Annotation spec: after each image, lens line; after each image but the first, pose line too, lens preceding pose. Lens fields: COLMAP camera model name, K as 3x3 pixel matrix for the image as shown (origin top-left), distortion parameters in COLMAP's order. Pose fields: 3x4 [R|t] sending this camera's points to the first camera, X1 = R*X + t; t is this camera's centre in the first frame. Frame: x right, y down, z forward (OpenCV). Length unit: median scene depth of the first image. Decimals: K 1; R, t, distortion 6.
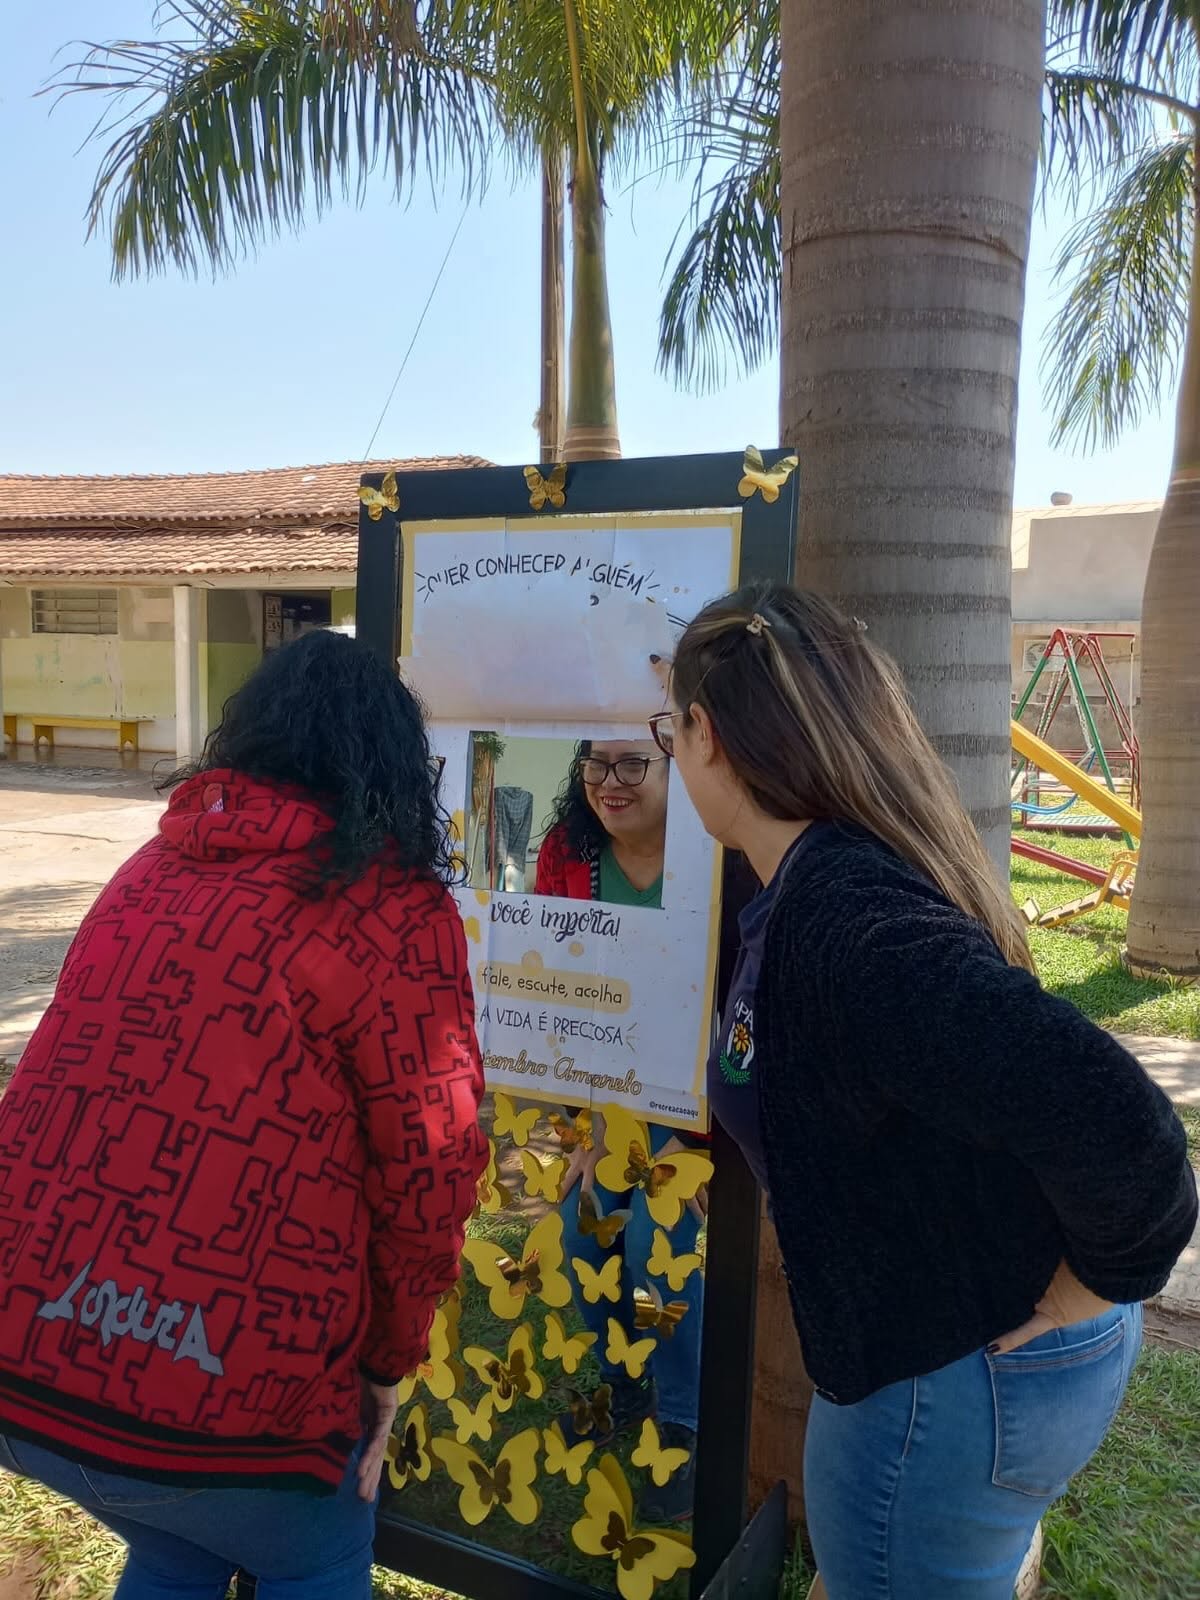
lens RADIAL K [[1346.4, 0, 596.4], [0, 1346.4, 792.8], [0, 0, 1]] dist [0.048238, -0.026921]
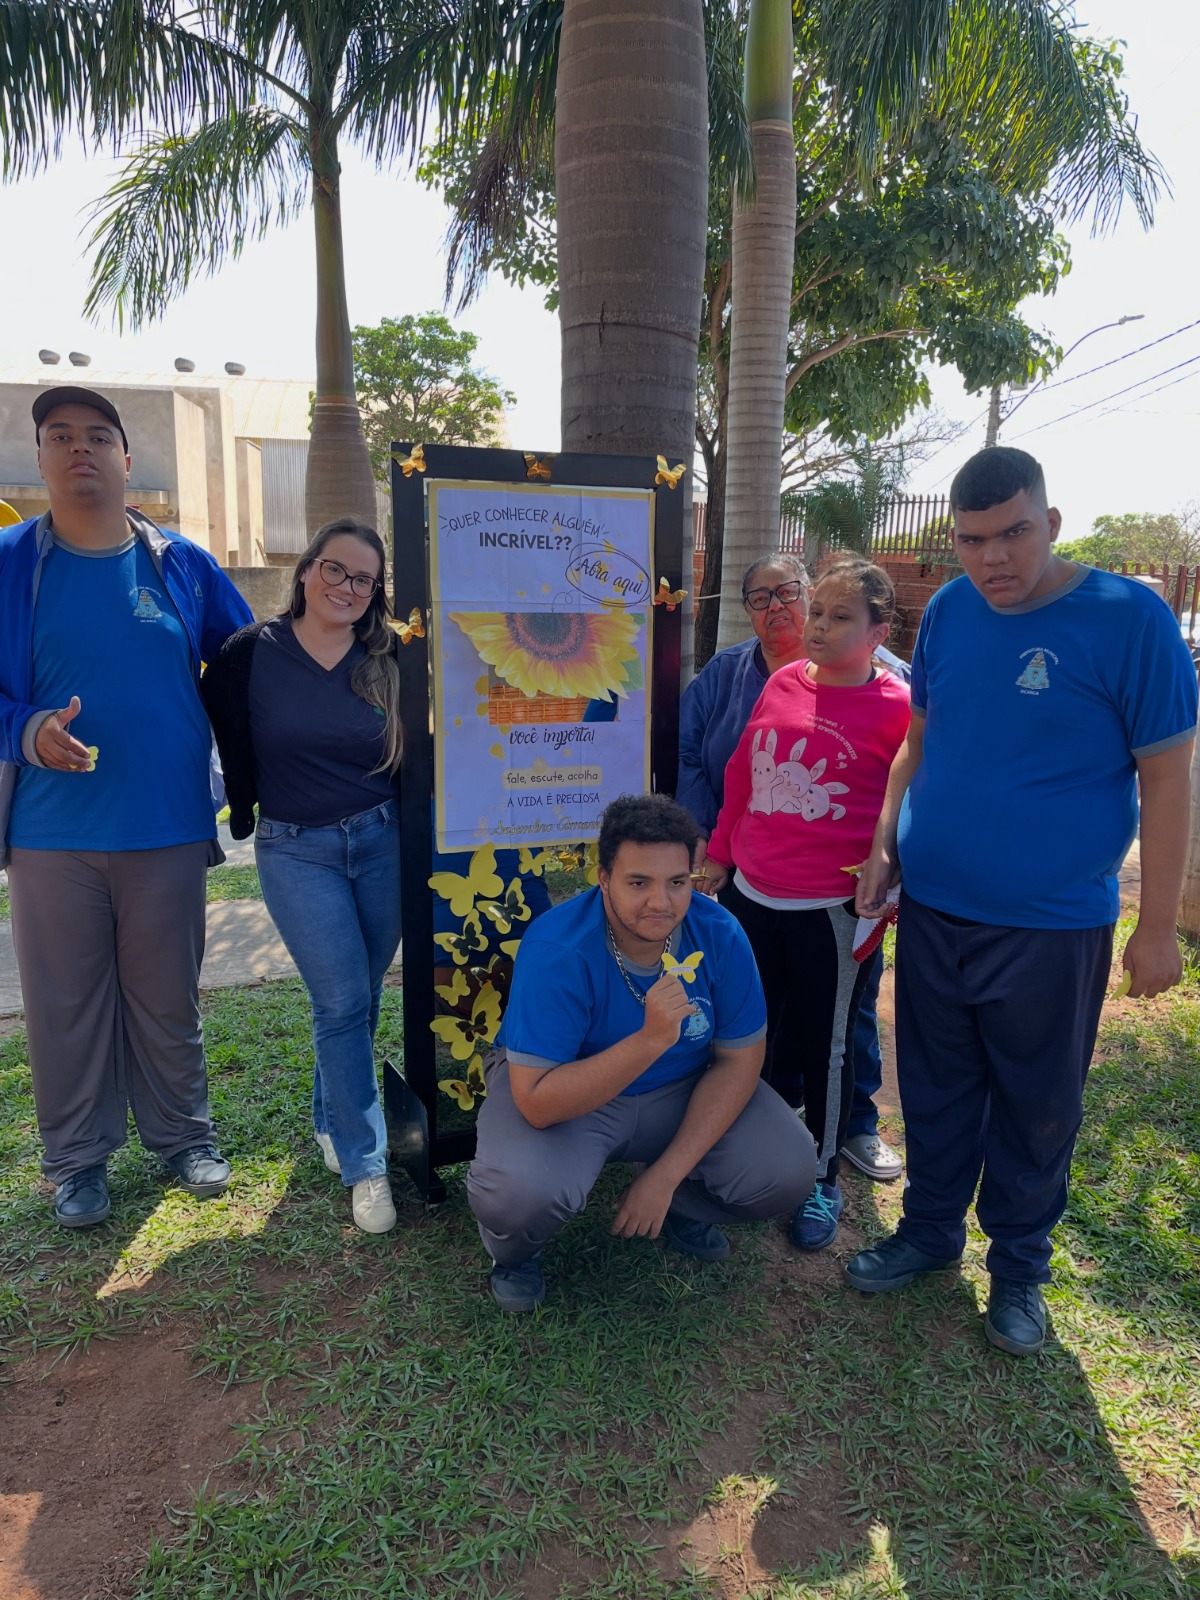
lens RADIAL K [[1230.3, 0, 596.9], [0, 1230.3, 808.2], [0, 0, 1]] dist [0.036296, -0.019358]
pose [[0.651604, -0.157032, 0.742128, -1.135484], [0.056338, 0.985654, 0.159096, -0.056544], [-0.756464, -0.061858, 0.651103, -0.026701]]
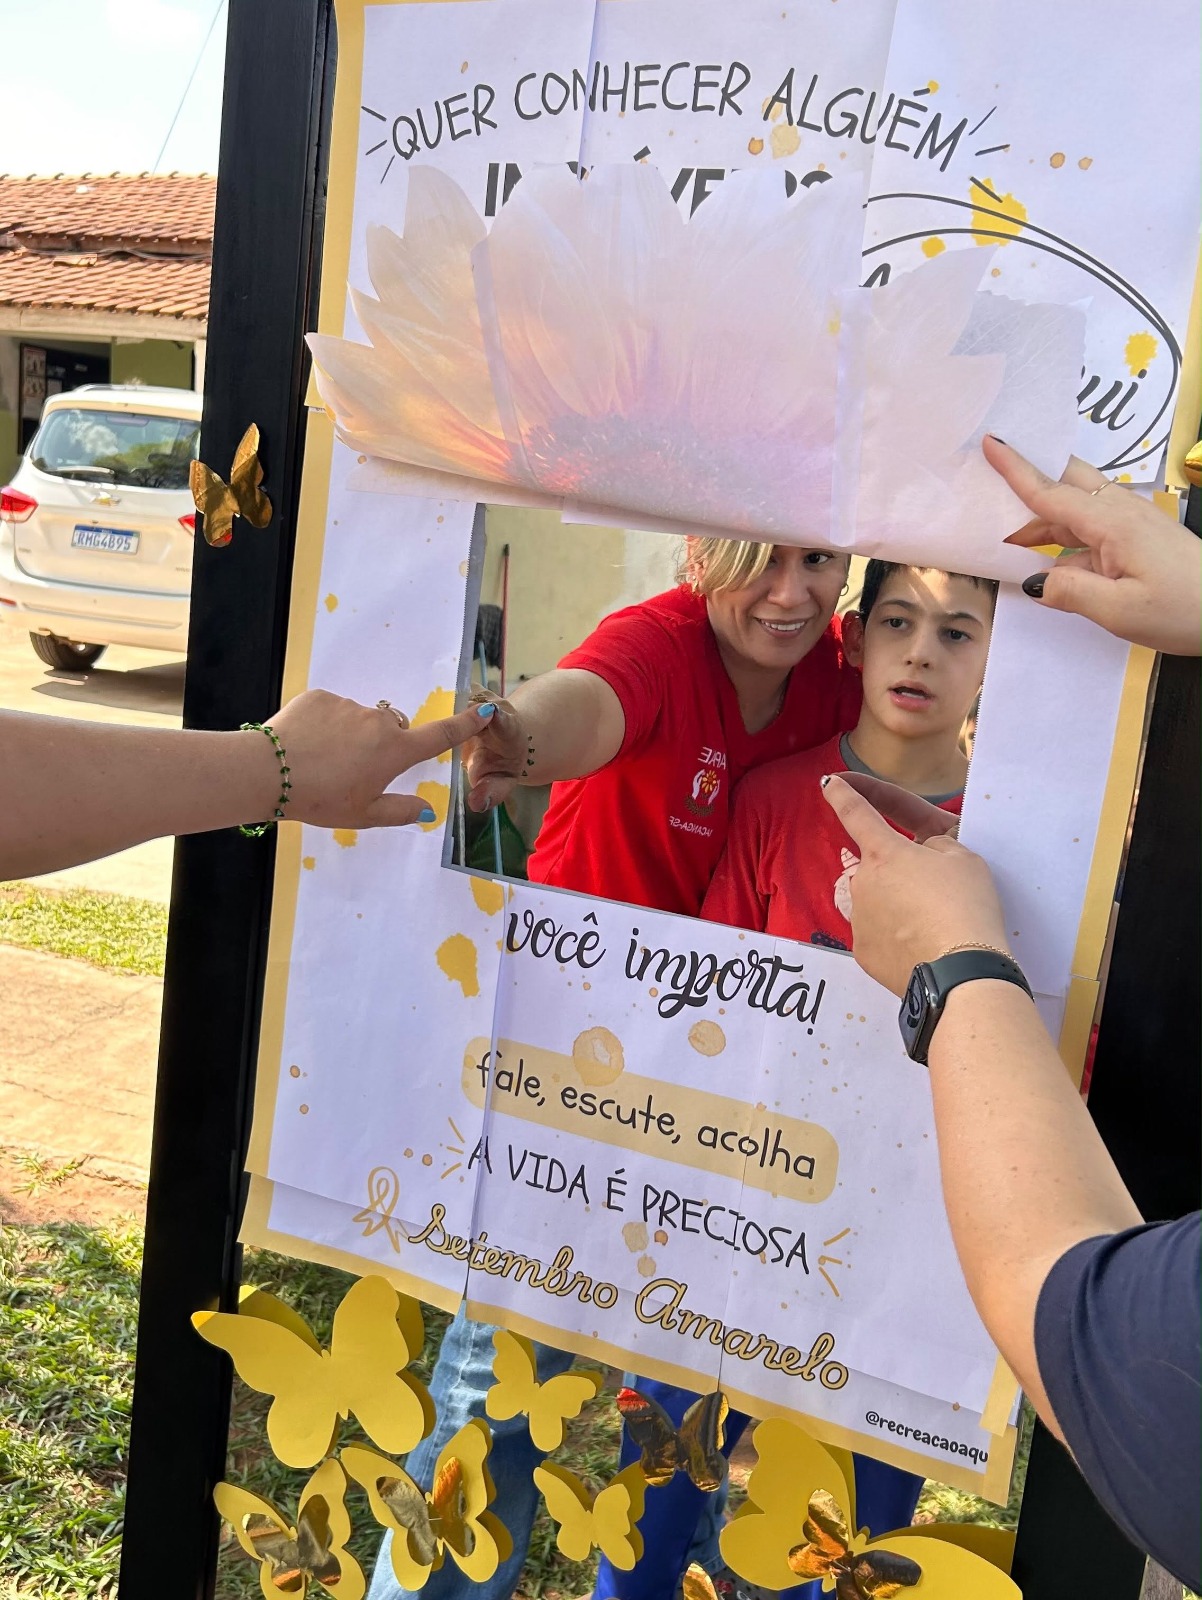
lens RADIAL K [[1631.9, 0, 595.4], [0, 1631.9, 801.6], [0, 0, 1]] dist [0.031487, 0.000000]
pose [[0.997511, 0.056481, 0.042200, -0.076468], [-0.061375, 0.990195, 0.125490, -0.020769], [-0.034699, -0.127768, 0.991197, 0.499614]]
